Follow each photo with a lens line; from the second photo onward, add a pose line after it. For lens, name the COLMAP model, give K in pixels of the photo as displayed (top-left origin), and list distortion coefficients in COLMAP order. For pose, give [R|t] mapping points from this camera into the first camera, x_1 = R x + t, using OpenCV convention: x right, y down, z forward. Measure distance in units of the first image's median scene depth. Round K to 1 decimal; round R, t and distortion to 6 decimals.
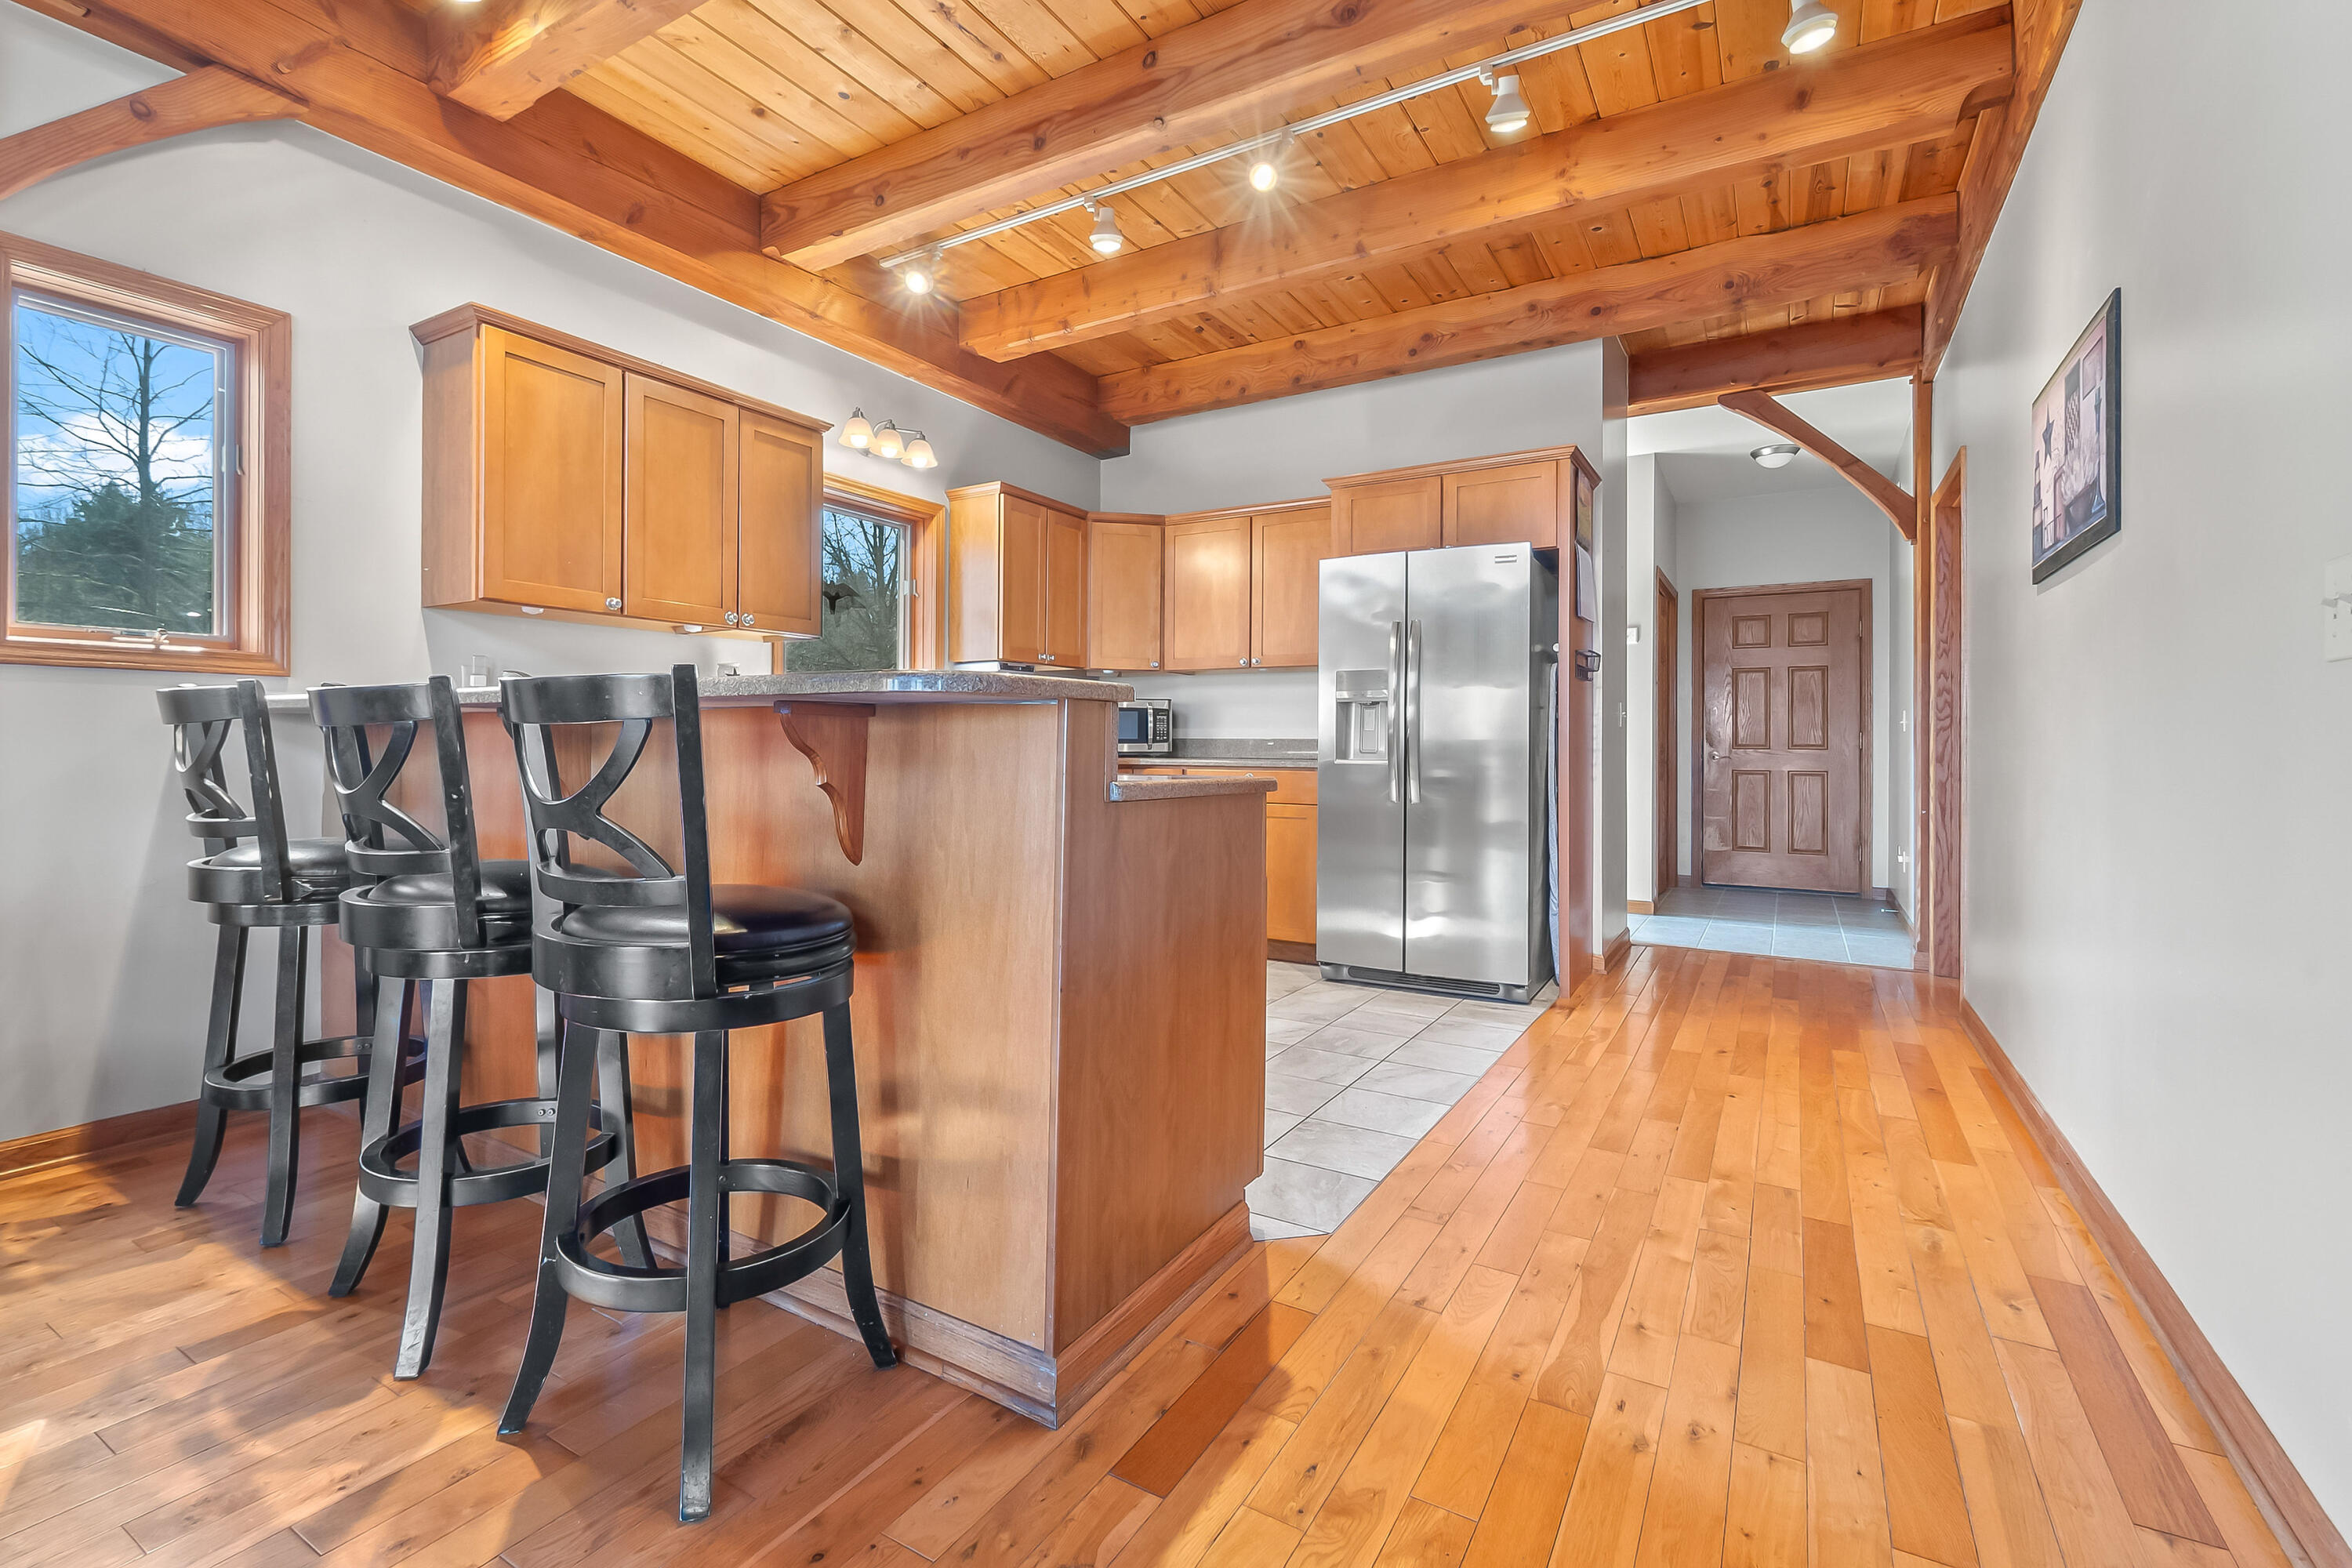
lens RADIAL K [[1054.2, 0, 1140.5], [0, 1054.2, 733.3], [0, 0, 1]] dist [0.010643, -0.004730]
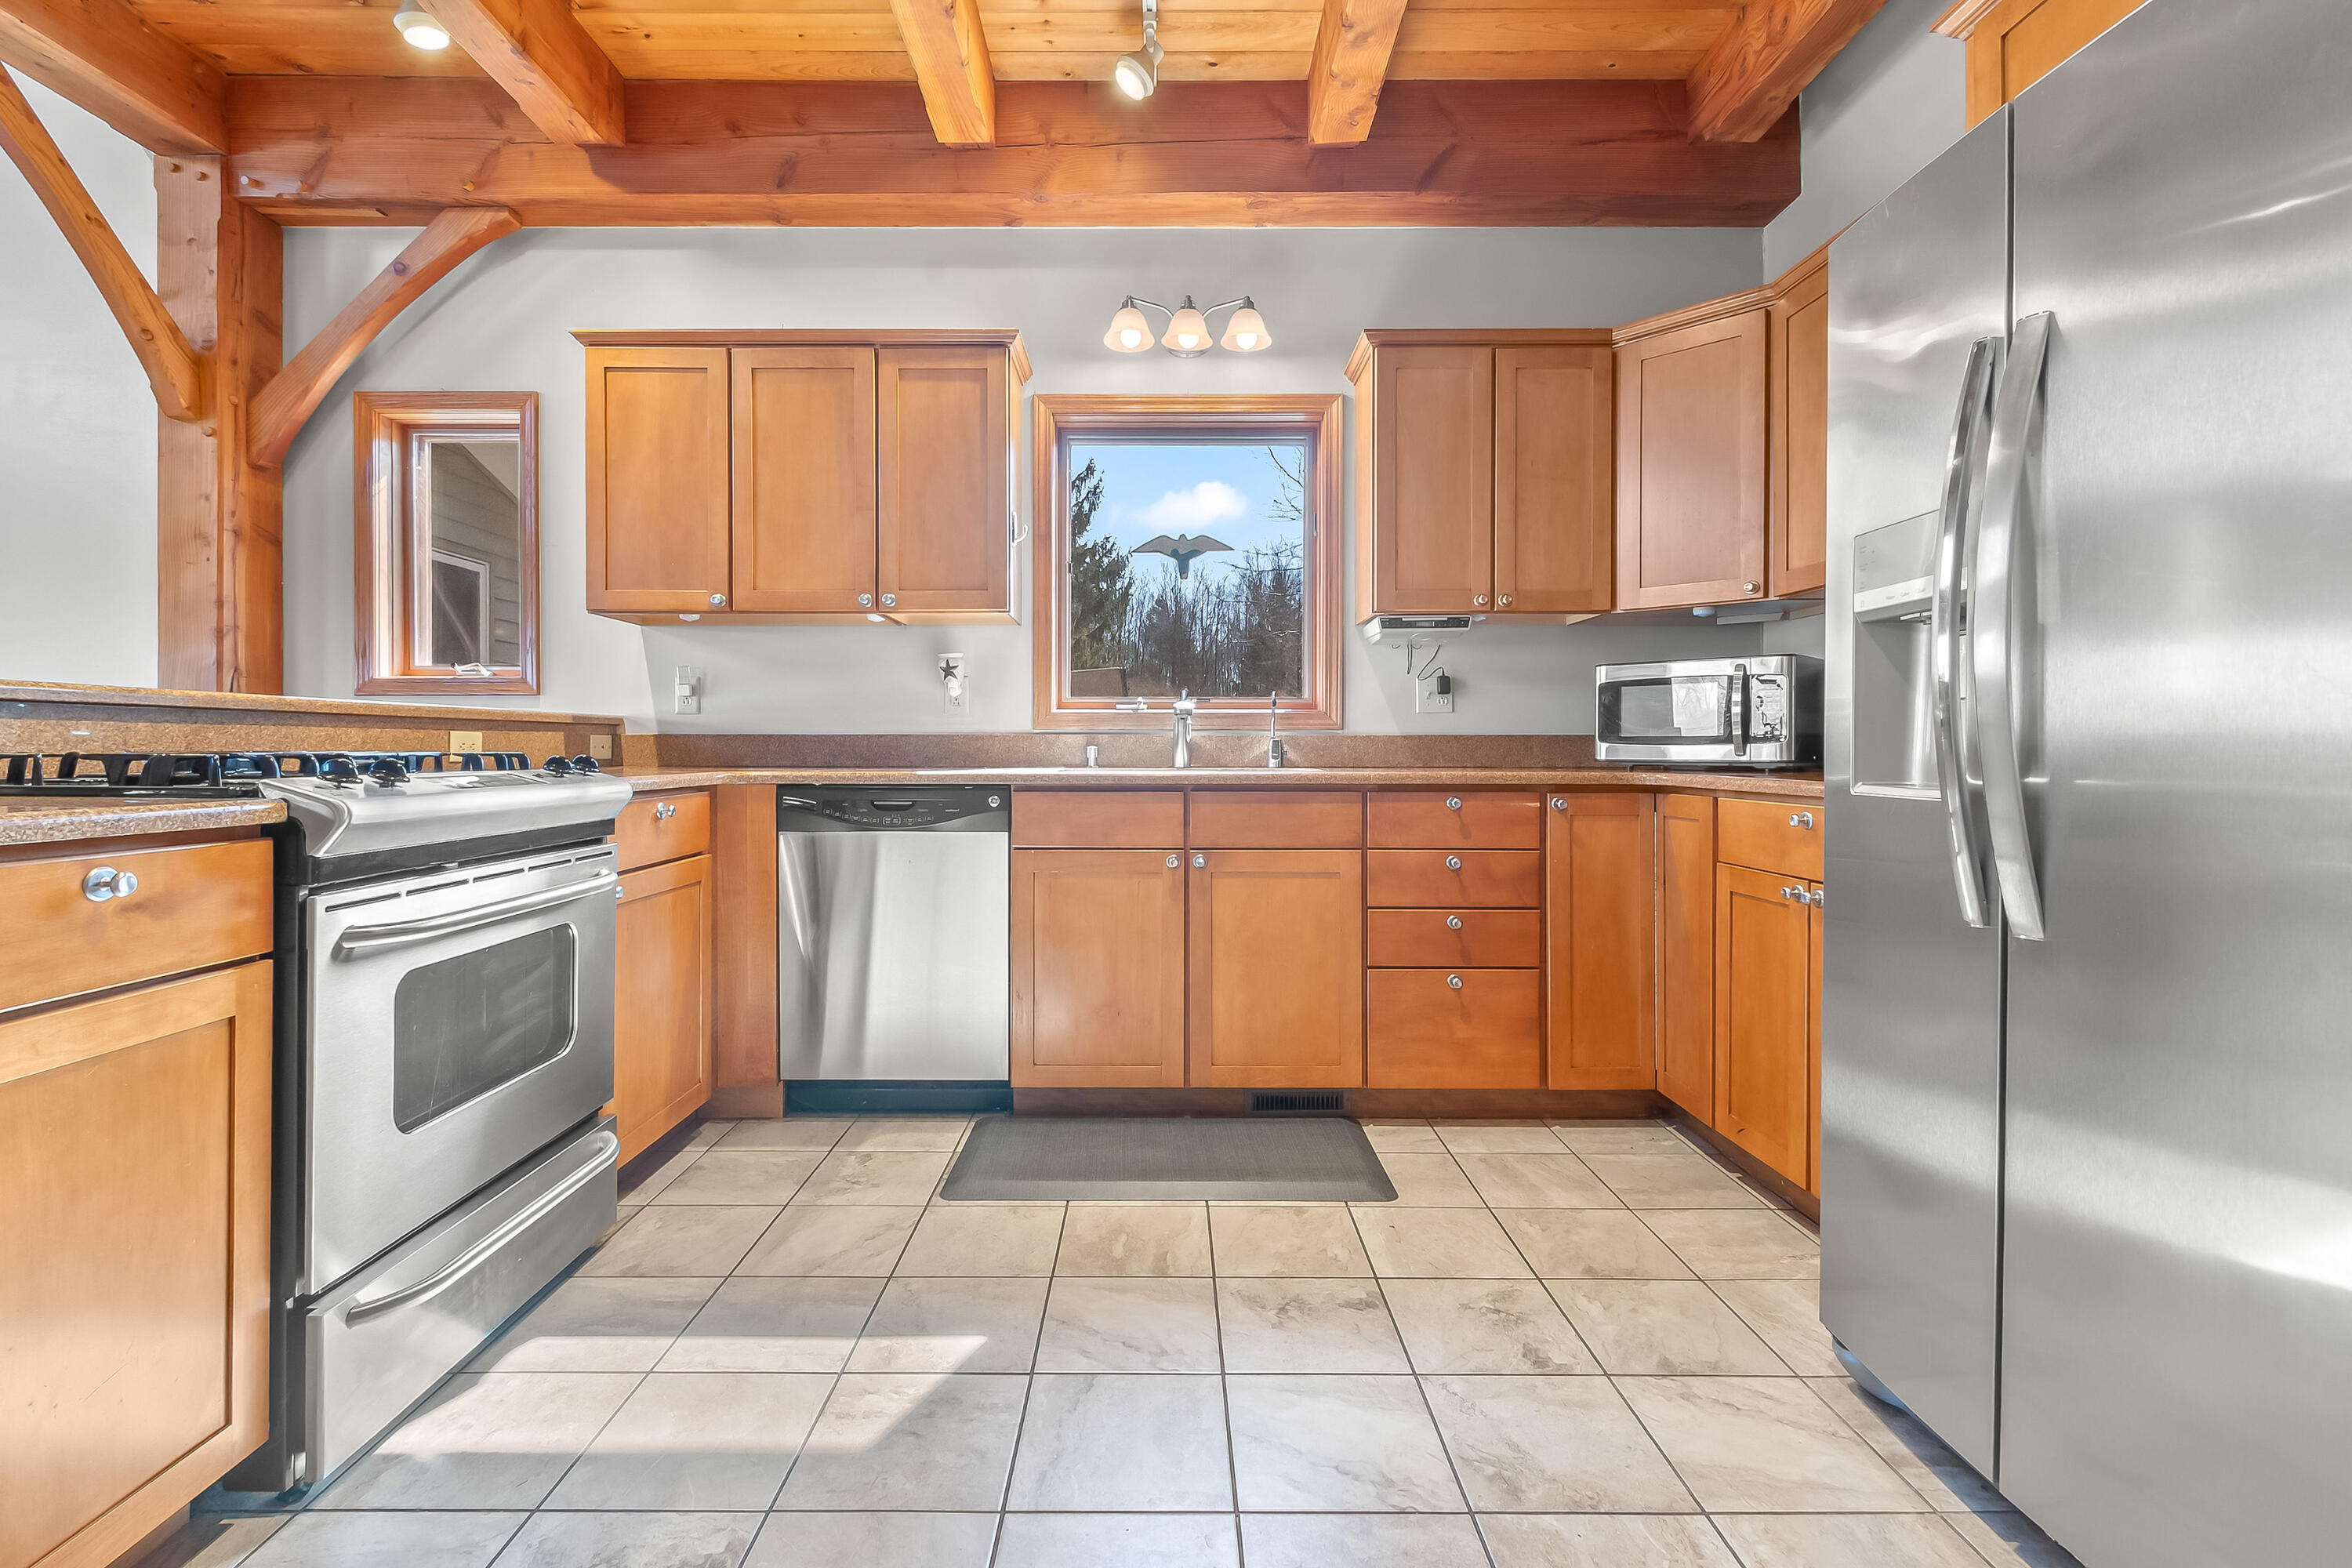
lens RADIAL K [[1054.2, 0, 1178.6], [0, 1054.2, 753.7], [0, 0, 1]] dist [0.010643, -0.004730]
pose [[0.524323, -0.000429, -0.851519, 0.354384], [0.012229, 0.999901, 0.007026, 0.008255], [0.851431, -0.014097, 0.524277, 0.587757]]
